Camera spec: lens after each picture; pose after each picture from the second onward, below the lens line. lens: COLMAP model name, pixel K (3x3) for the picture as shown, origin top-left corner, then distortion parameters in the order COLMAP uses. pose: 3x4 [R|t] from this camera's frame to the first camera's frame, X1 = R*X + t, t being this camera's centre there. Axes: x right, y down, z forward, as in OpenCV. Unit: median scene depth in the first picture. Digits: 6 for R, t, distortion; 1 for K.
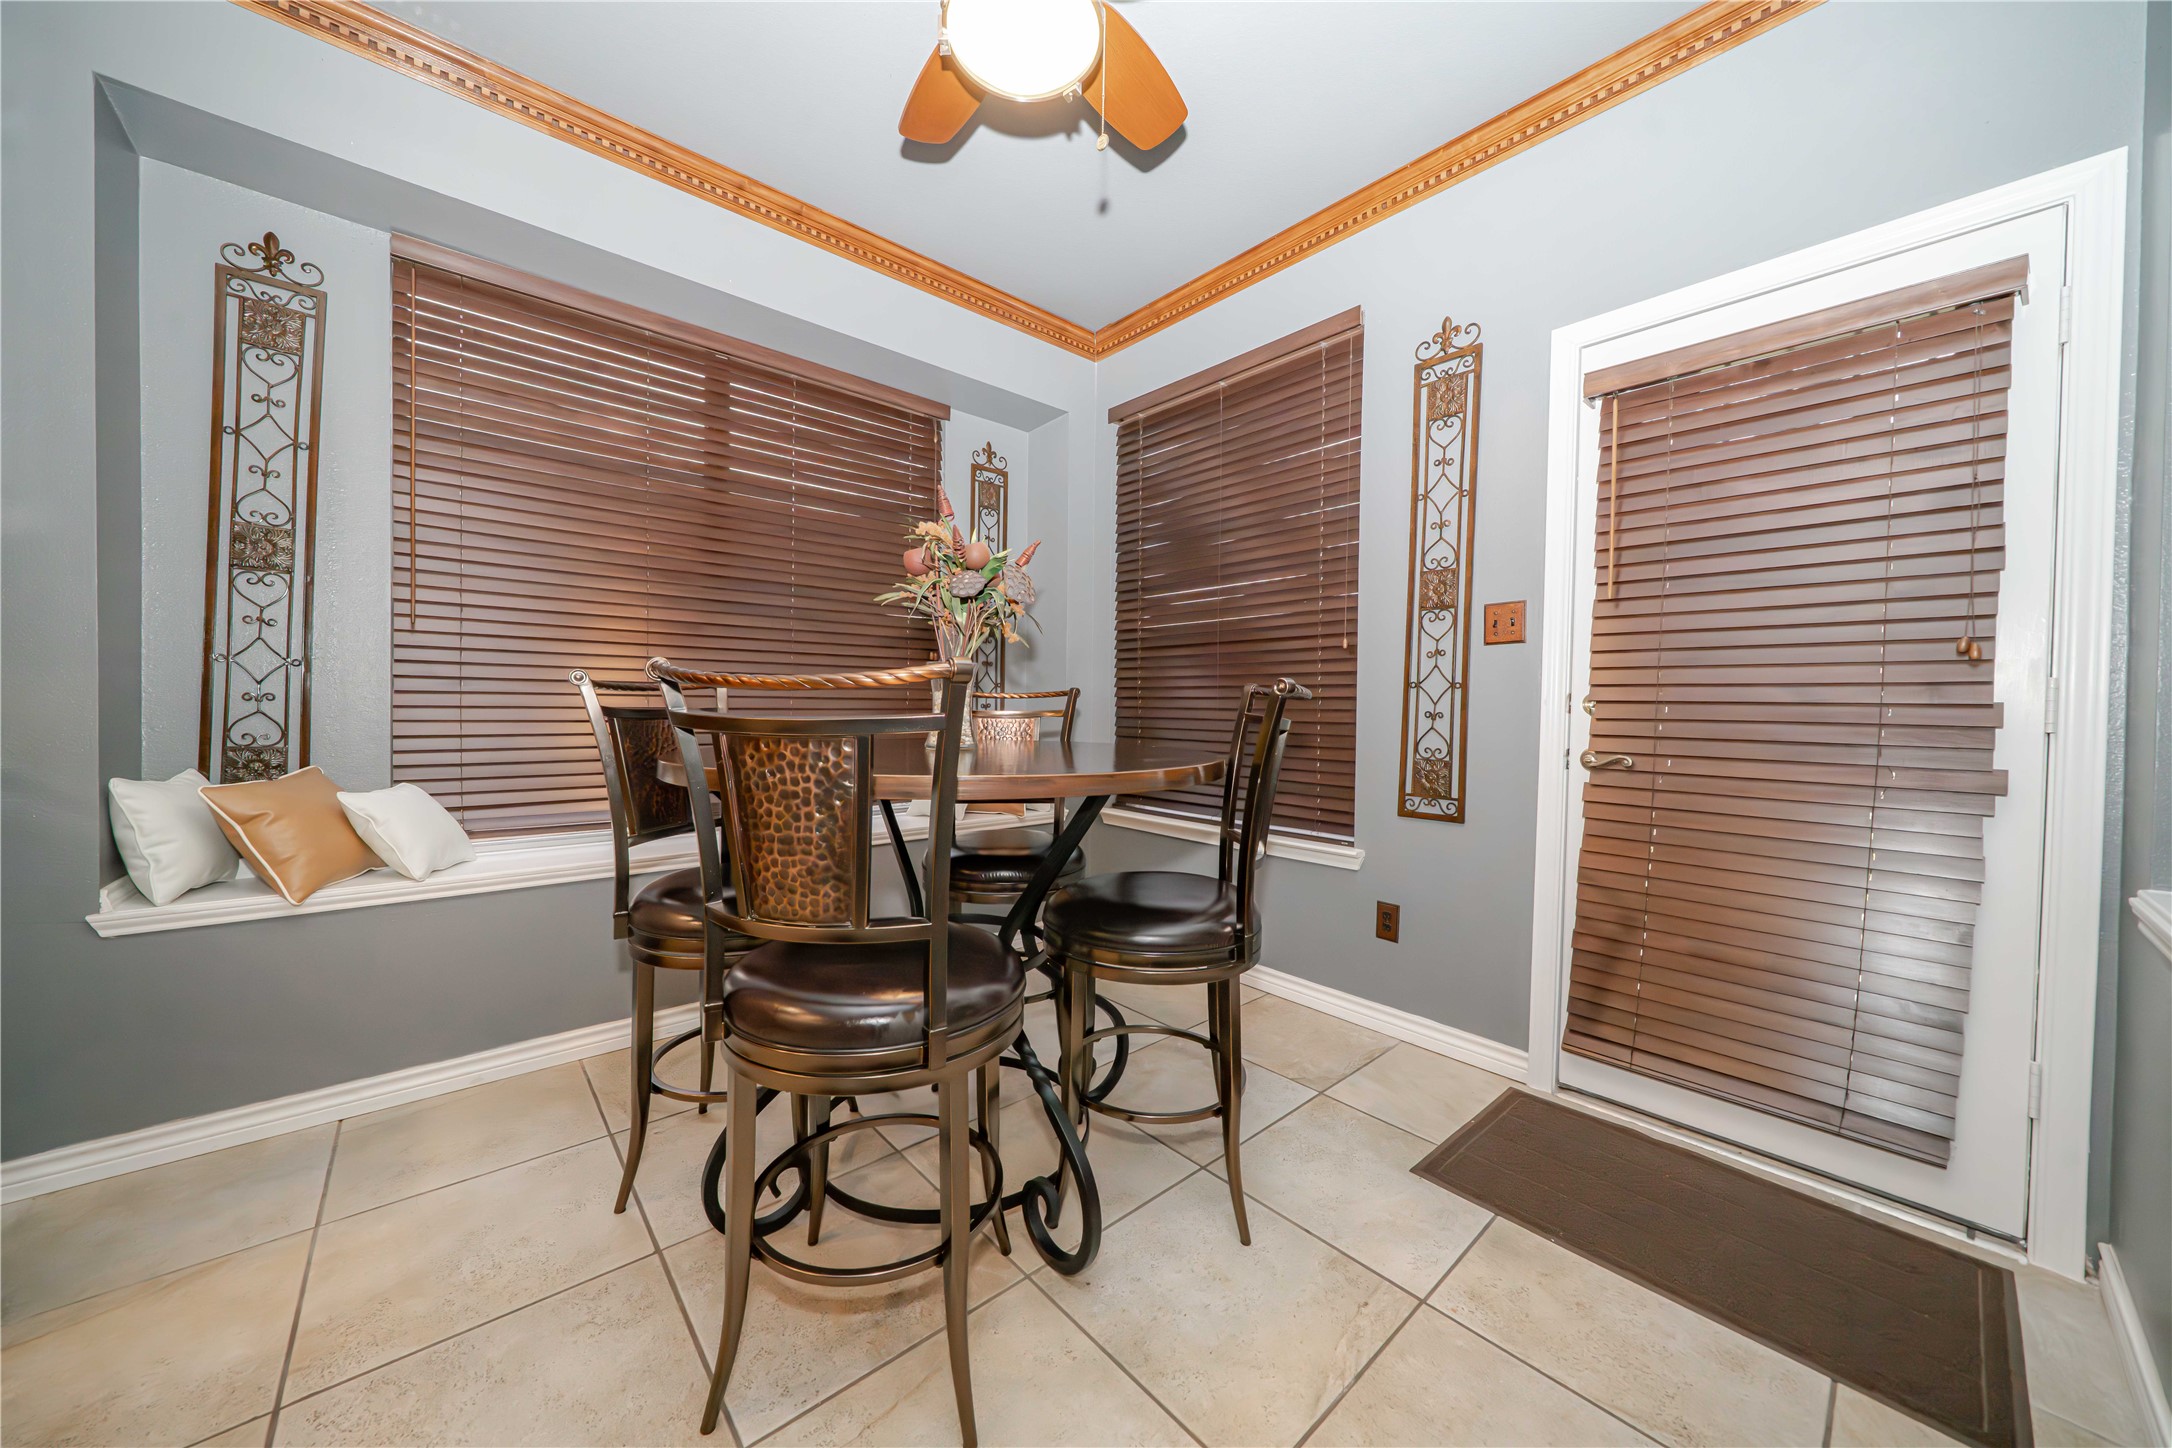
lens RADIAL K [[738.8, 0, 1082.3], [0, 738.8, 719.0], [0, 0, 1]] dist [-0.005347, -0.000025]
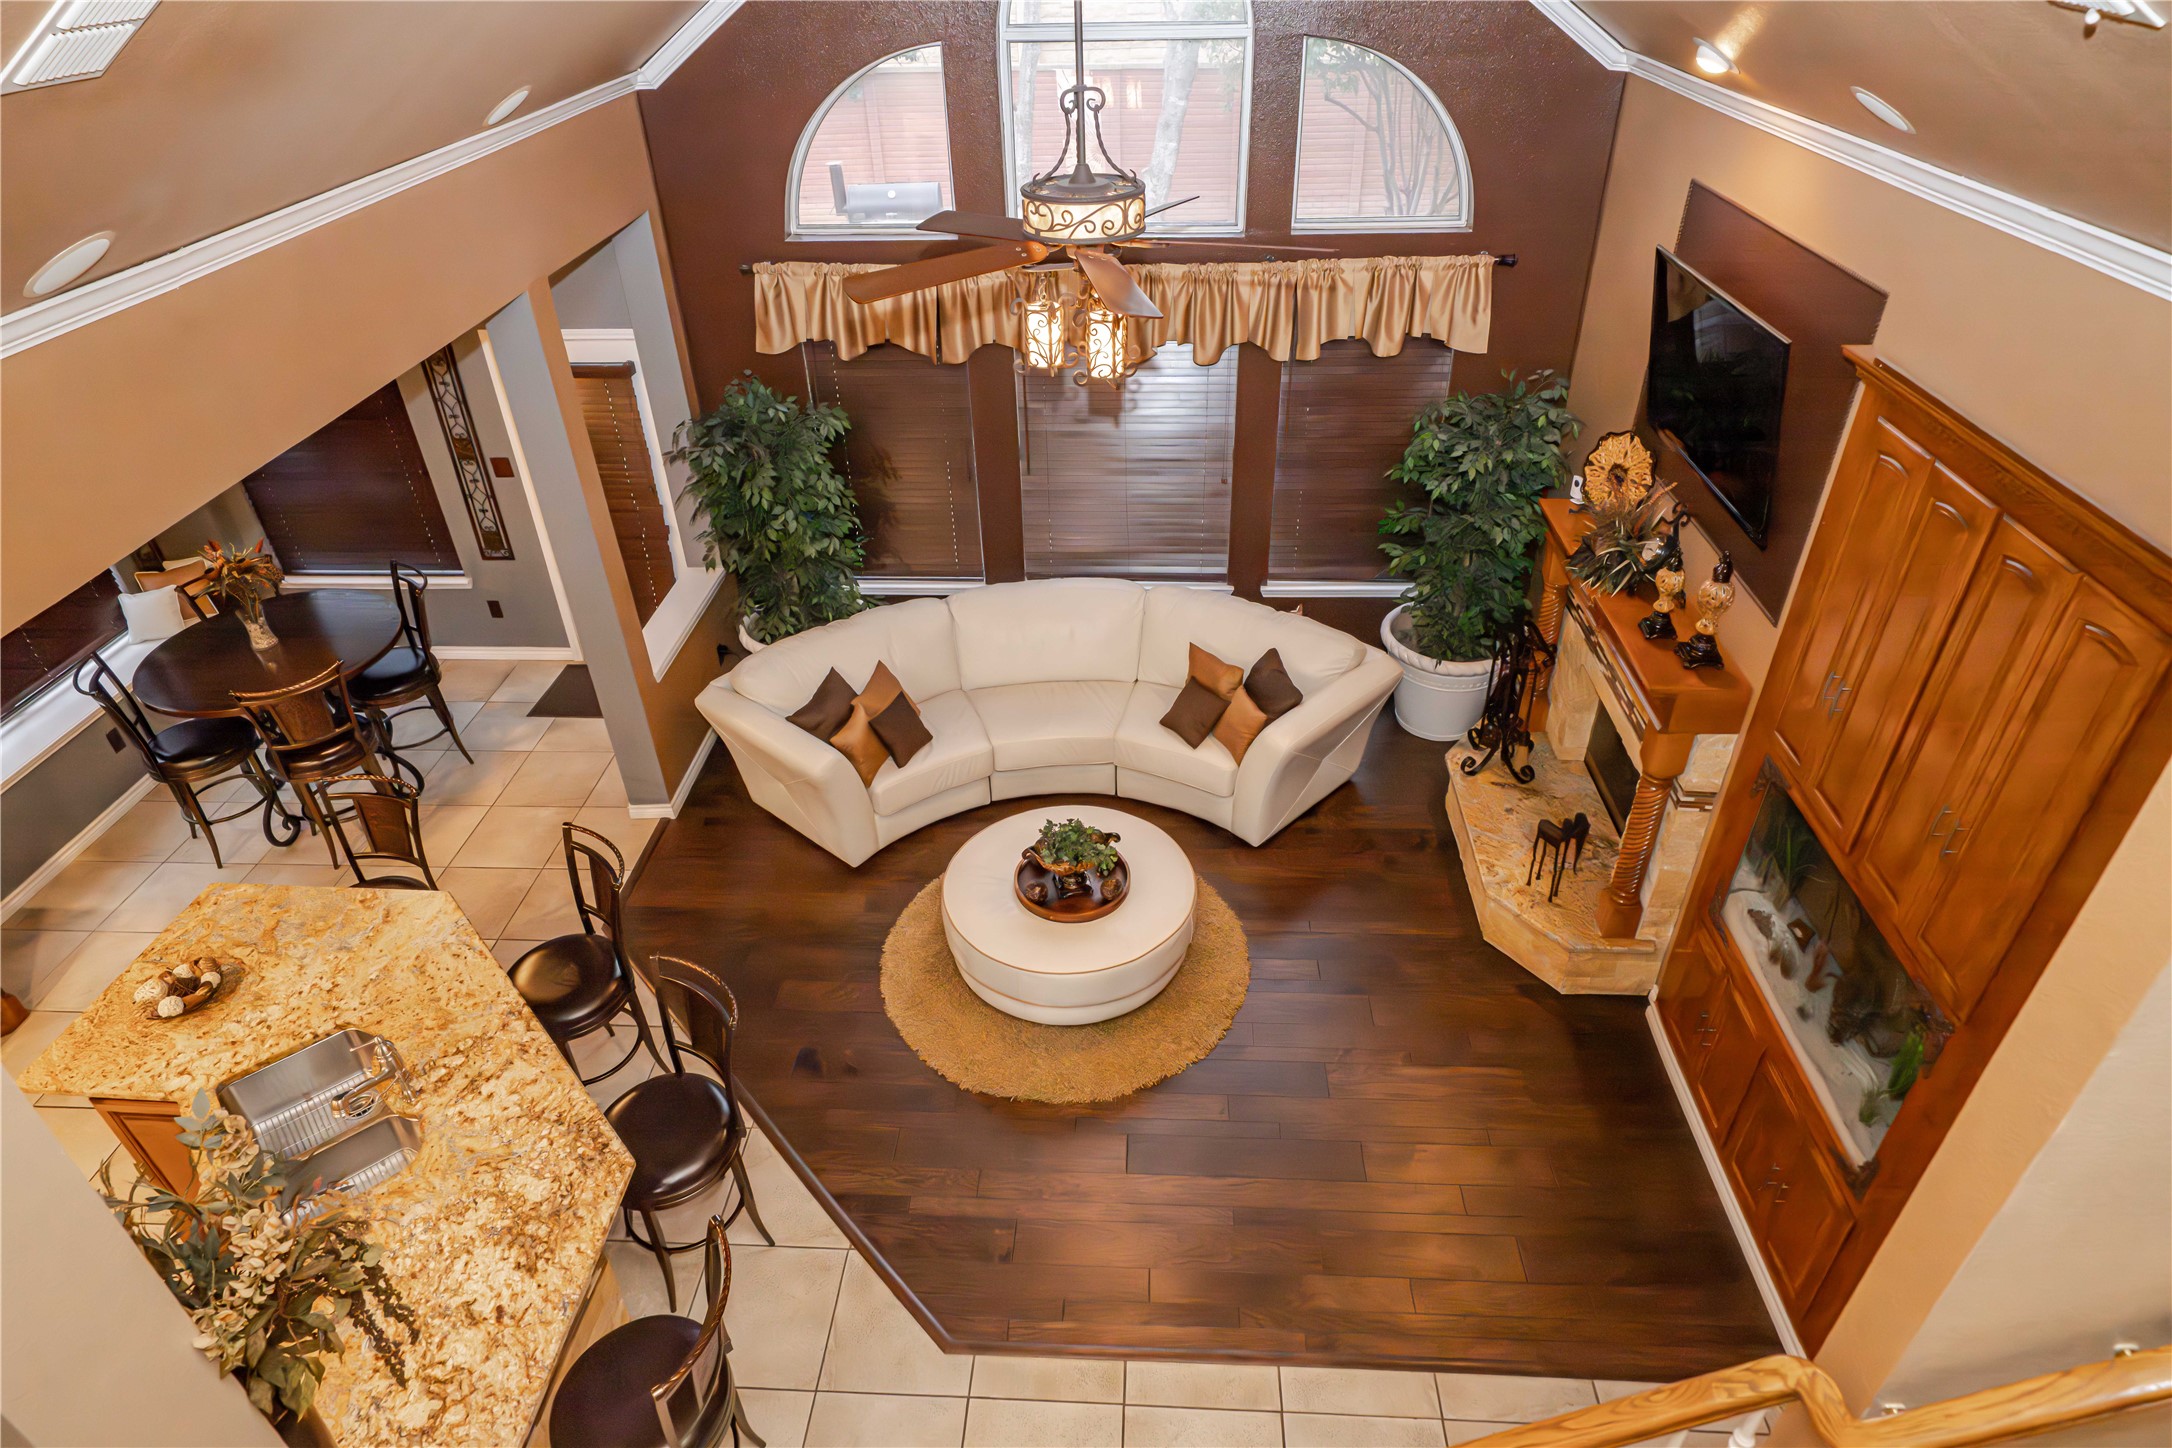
lens RADIAL K [[1229.9, 0, 1086.0], [0, 1229.9, 724.0], [0, 0, 1]] dist [-0.000075, 0.000045]
pose [[0.699891, -0.429481, 0.570700, -0.518859], [0.043240, 0.823033, 0.566345, -1.358609], [-0.712940, -0.371703, 0.594604, -2.347183]]
